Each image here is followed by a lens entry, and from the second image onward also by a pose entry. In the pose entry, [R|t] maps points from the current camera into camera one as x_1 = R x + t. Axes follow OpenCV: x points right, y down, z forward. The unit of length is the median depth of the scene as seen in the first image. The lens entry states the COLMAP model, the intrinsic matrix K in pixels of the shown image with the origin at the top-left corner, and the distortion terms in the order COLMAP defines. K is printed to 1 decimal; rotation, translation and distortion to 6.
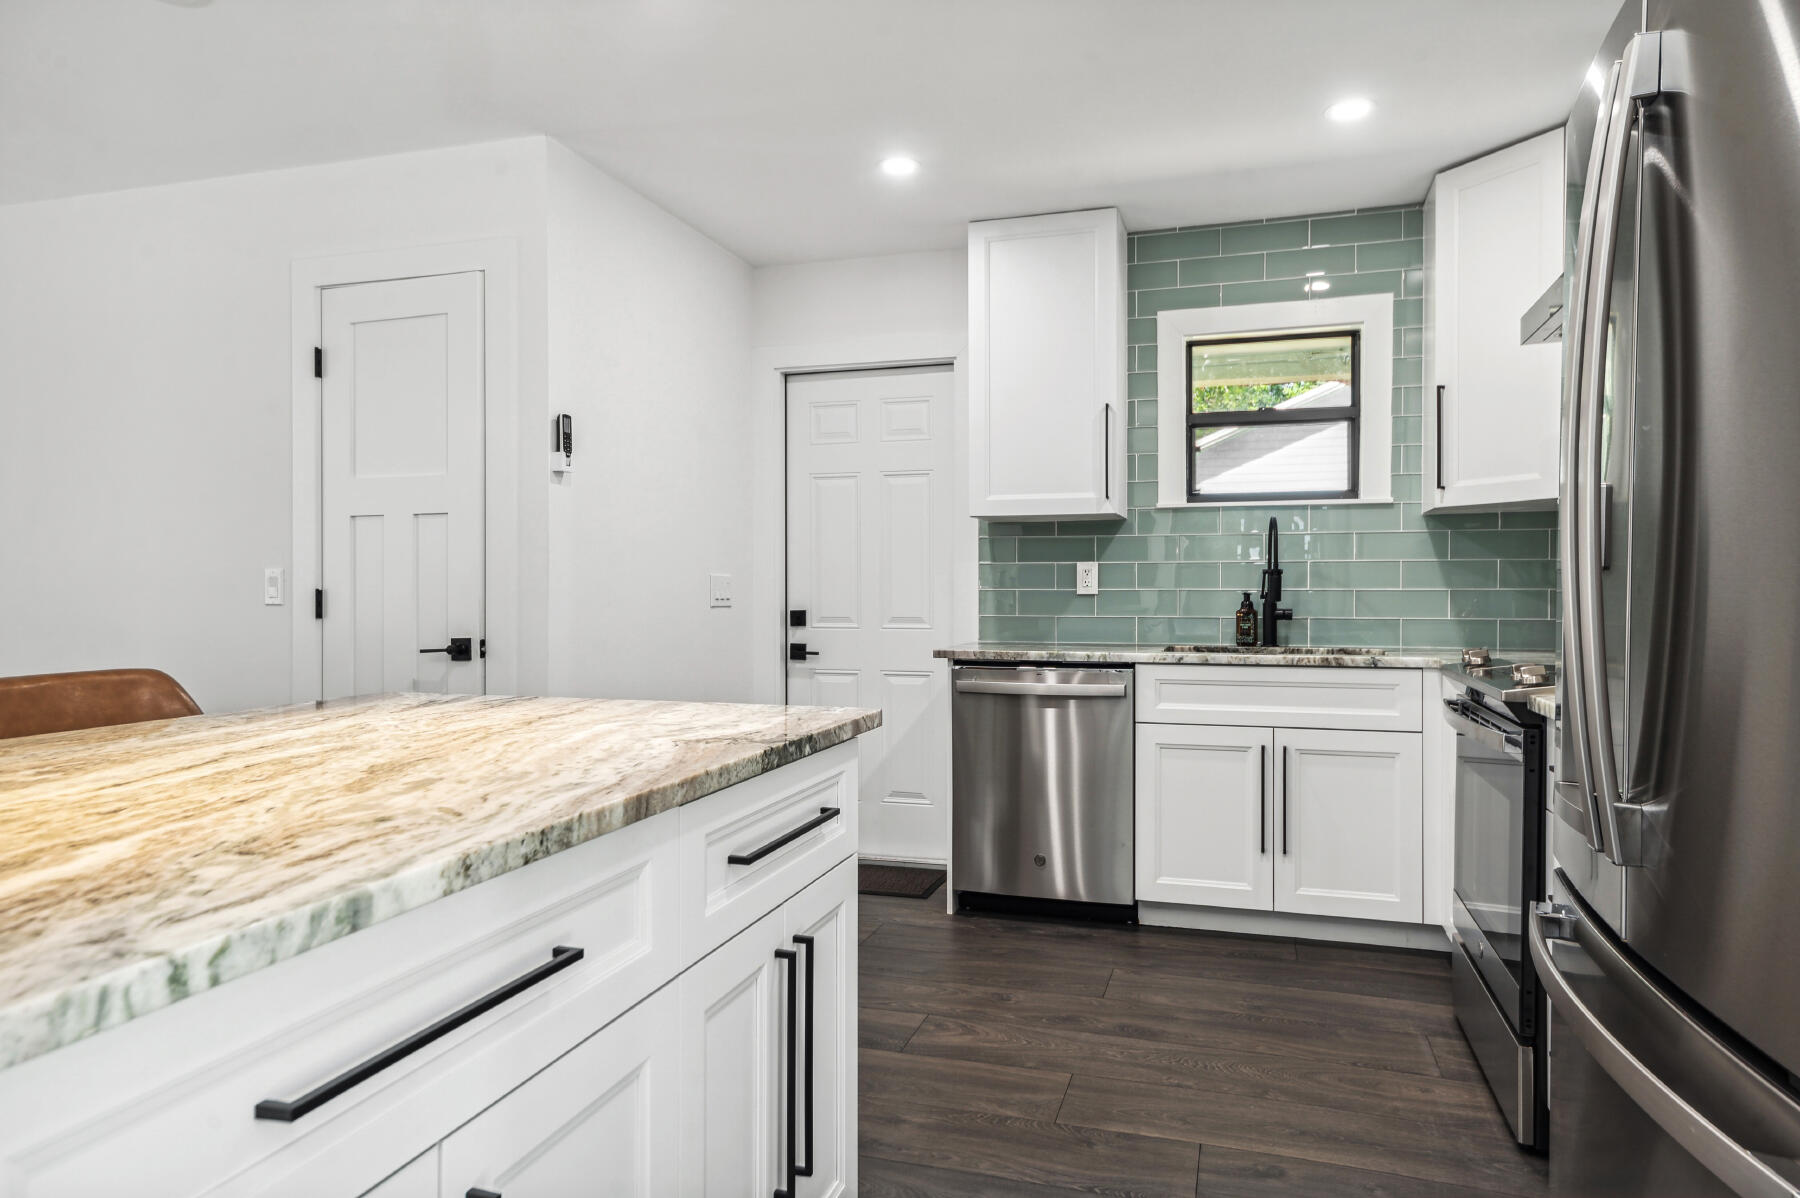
lens RADIAL K [[1096.7, 0, 948.6], [0, 1096.7, 589.4], [0, 0, 1]] dist [0.043789, 0.000252]
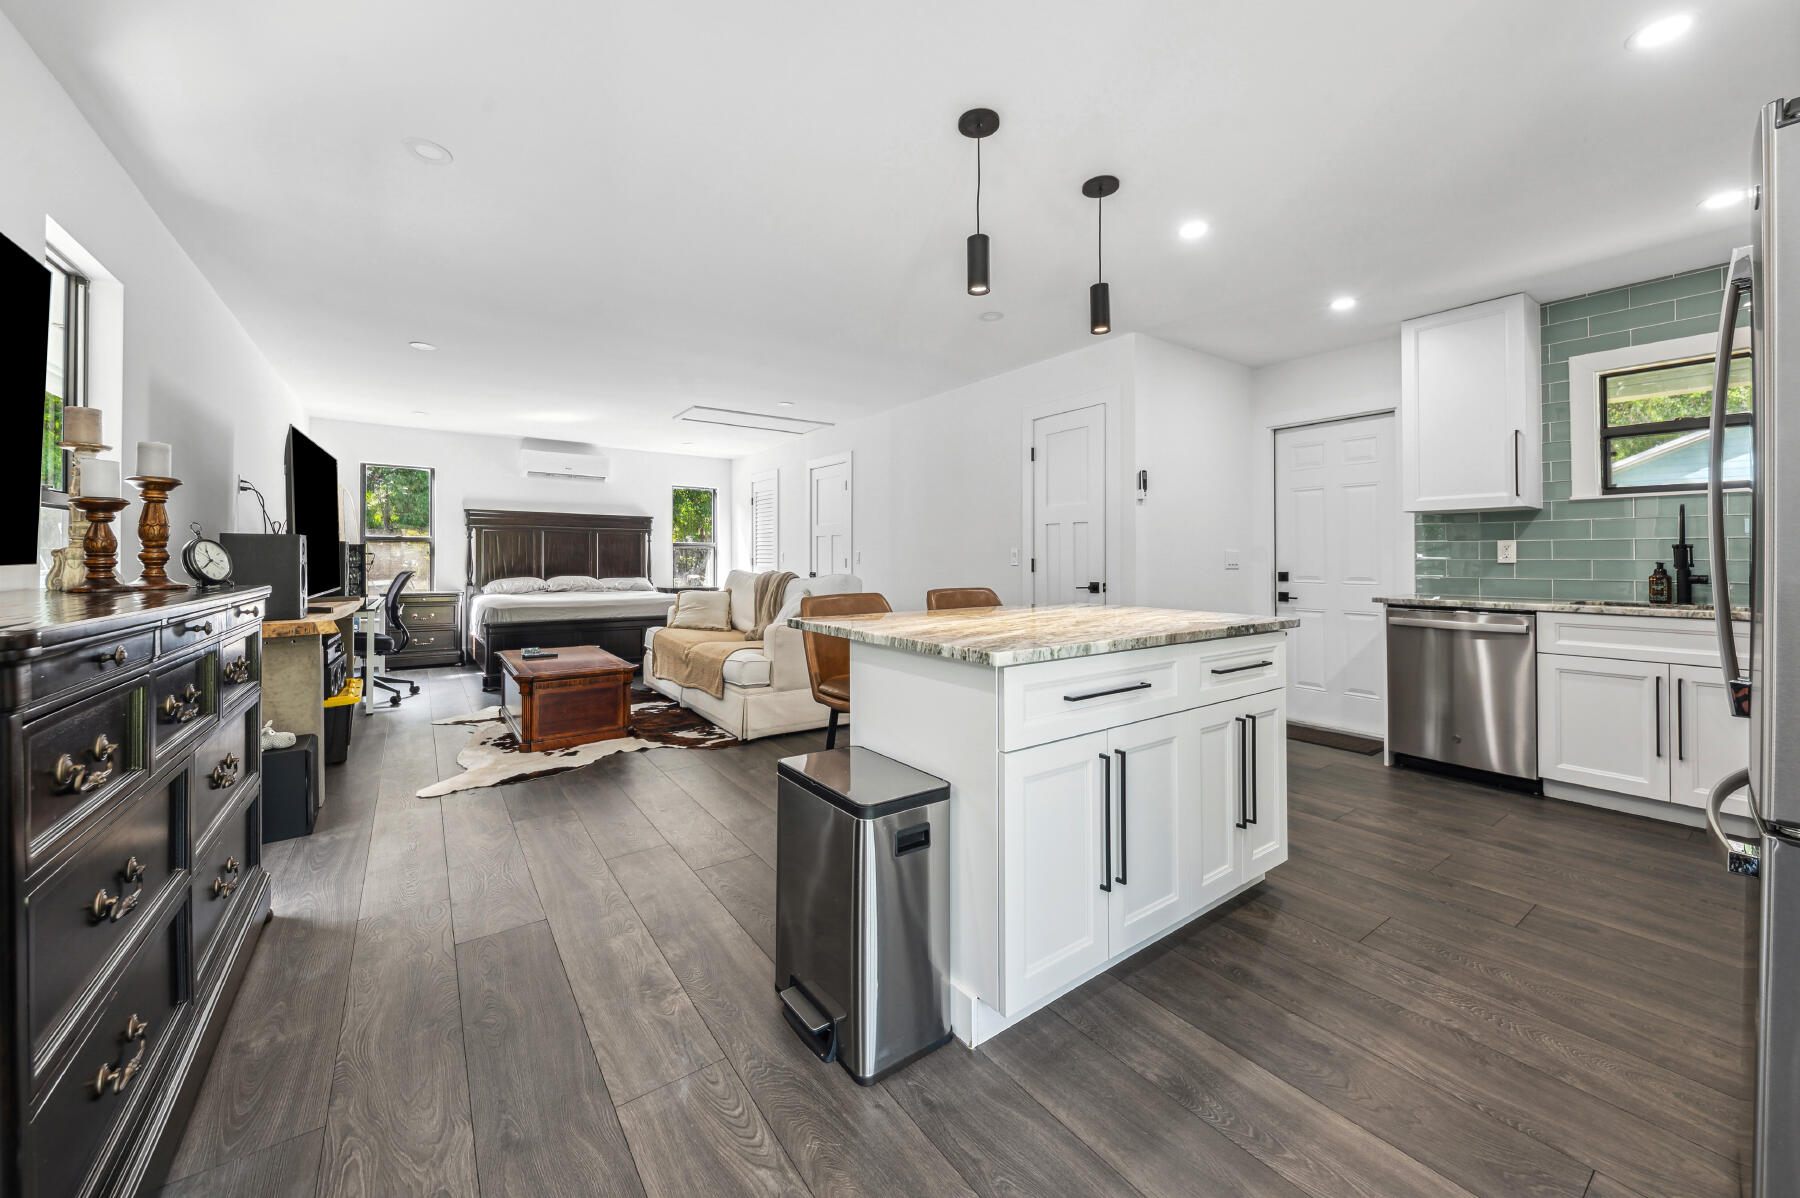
lens RADIAL K [[703.4, 0, 905.6], [0, 703.4, 549.9], [0, 0, 1]] dist [-0.000458, -0.014545]
pose [[0.789434, -0.005615, -0.613810, 0.072529], [-0.002066, 0.999928, -0.011805, -0.000186], [0.613832, 0.010587, 0.789366, -0.210050]]
